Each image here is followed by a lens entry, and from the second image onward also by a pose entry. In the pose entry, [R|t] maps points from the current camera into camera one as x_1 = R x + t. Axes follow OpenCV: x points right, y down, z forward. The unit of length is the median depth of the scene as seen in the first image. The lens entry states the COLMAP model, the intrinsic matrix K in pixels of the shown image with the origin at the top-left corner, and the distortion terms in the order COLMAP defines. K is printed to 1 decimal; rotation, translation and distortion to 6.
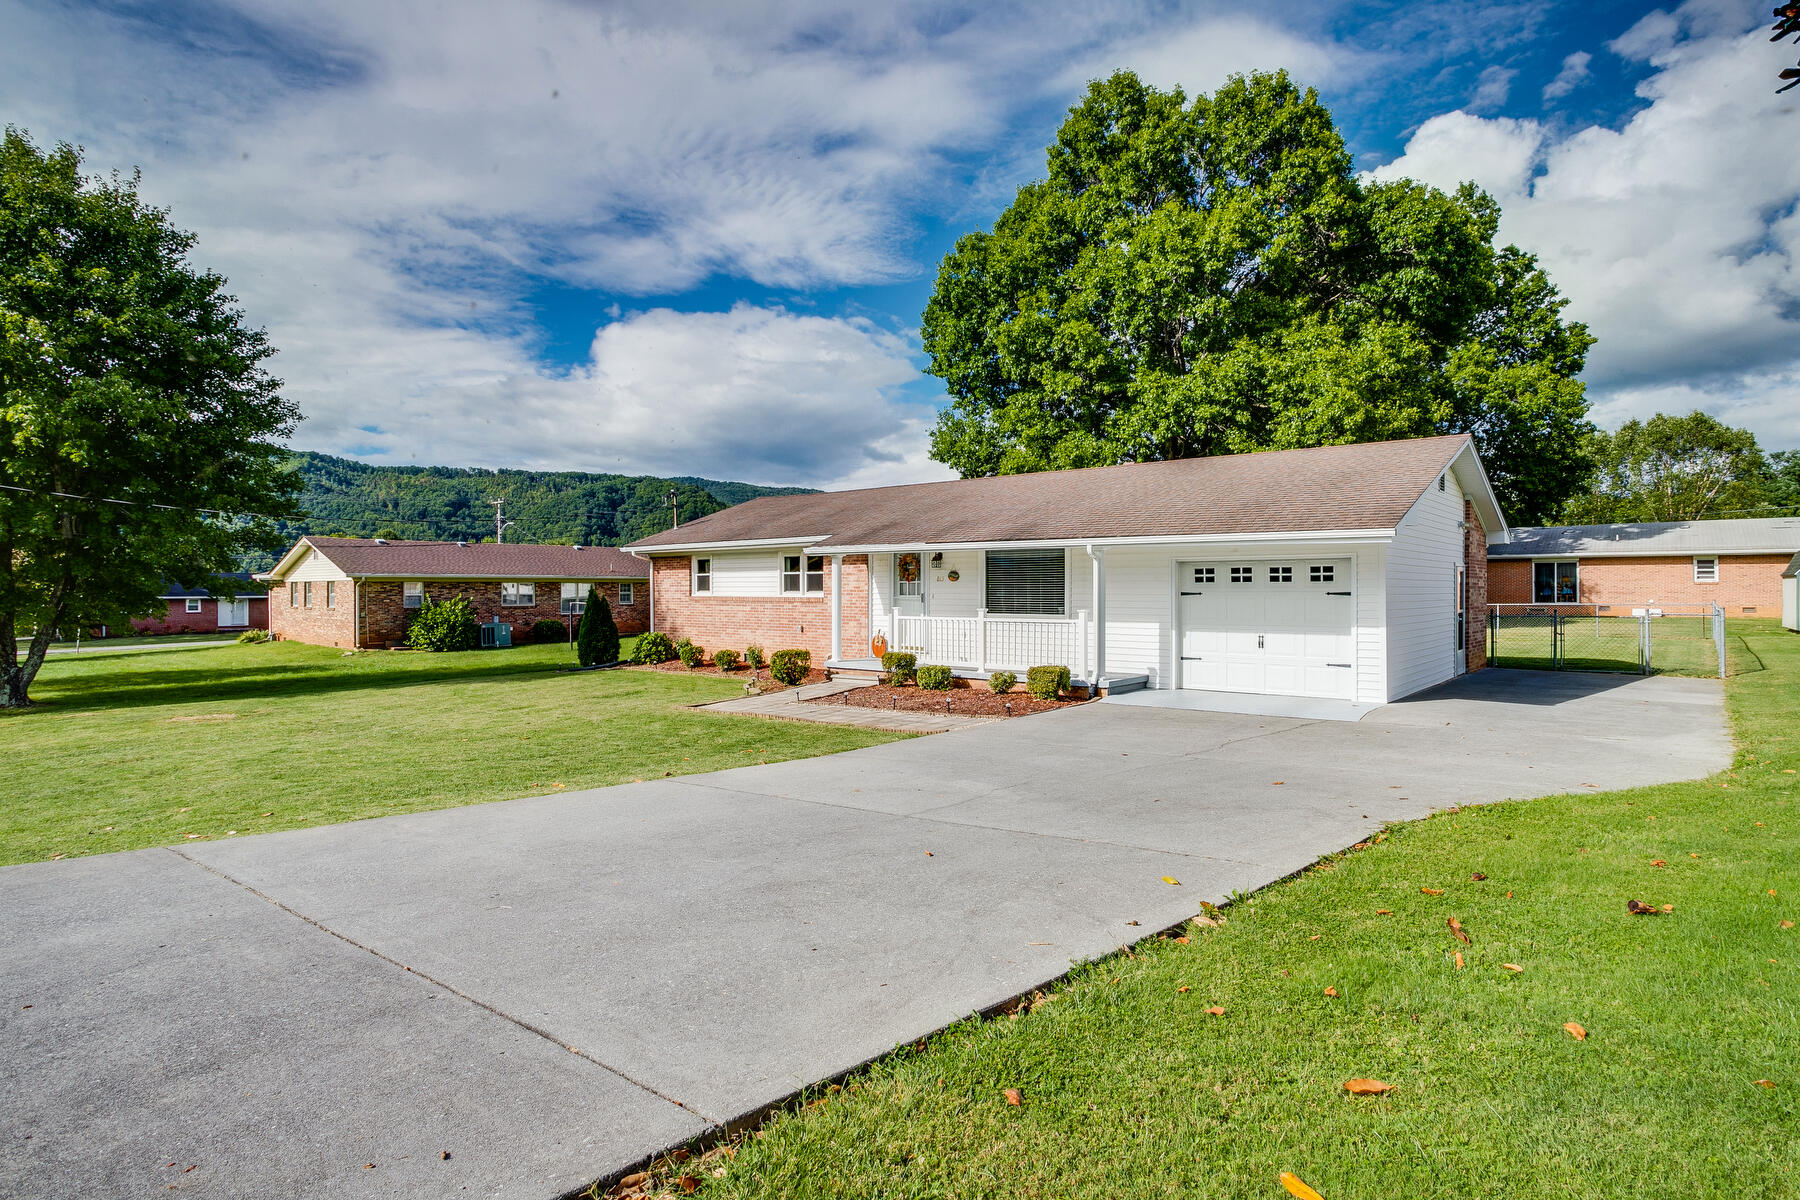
lens RADIAL K [[878.3, 0, 914.7], [0, 878.3, 595.5], [0, 0, 1]] dist [-0.048200, 0.028108]
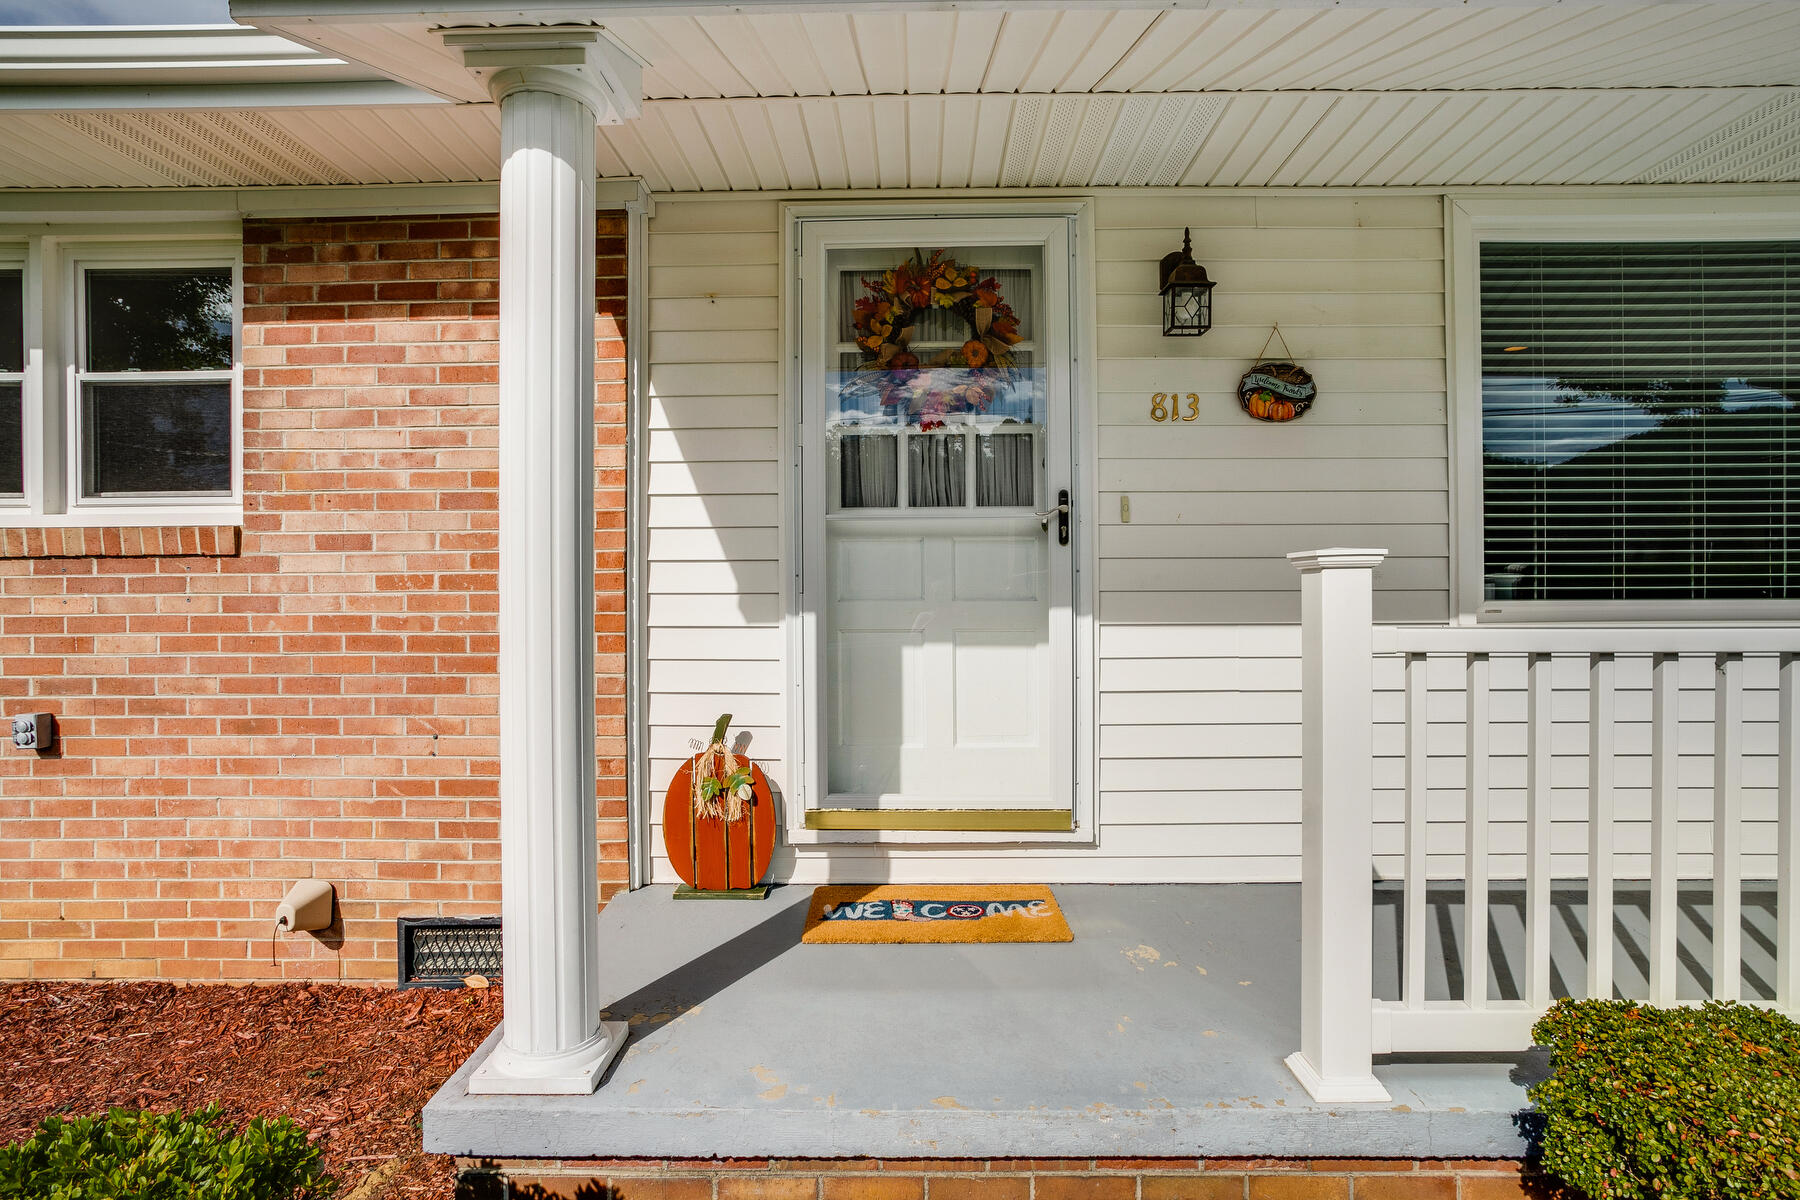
lens RADIAL K [[878.3, 0, 914.7], [0, 878.3, 595.5], [0, 0, 1]] dist [-0.048200, 0.028108]
pose [[0.781469, -0.012605, 0.623816, -0.101036], [0.011402, 0.999917, 0.005921, 0.014082], [-0.623839, 0.002485, 0.781549, 0.769621]]
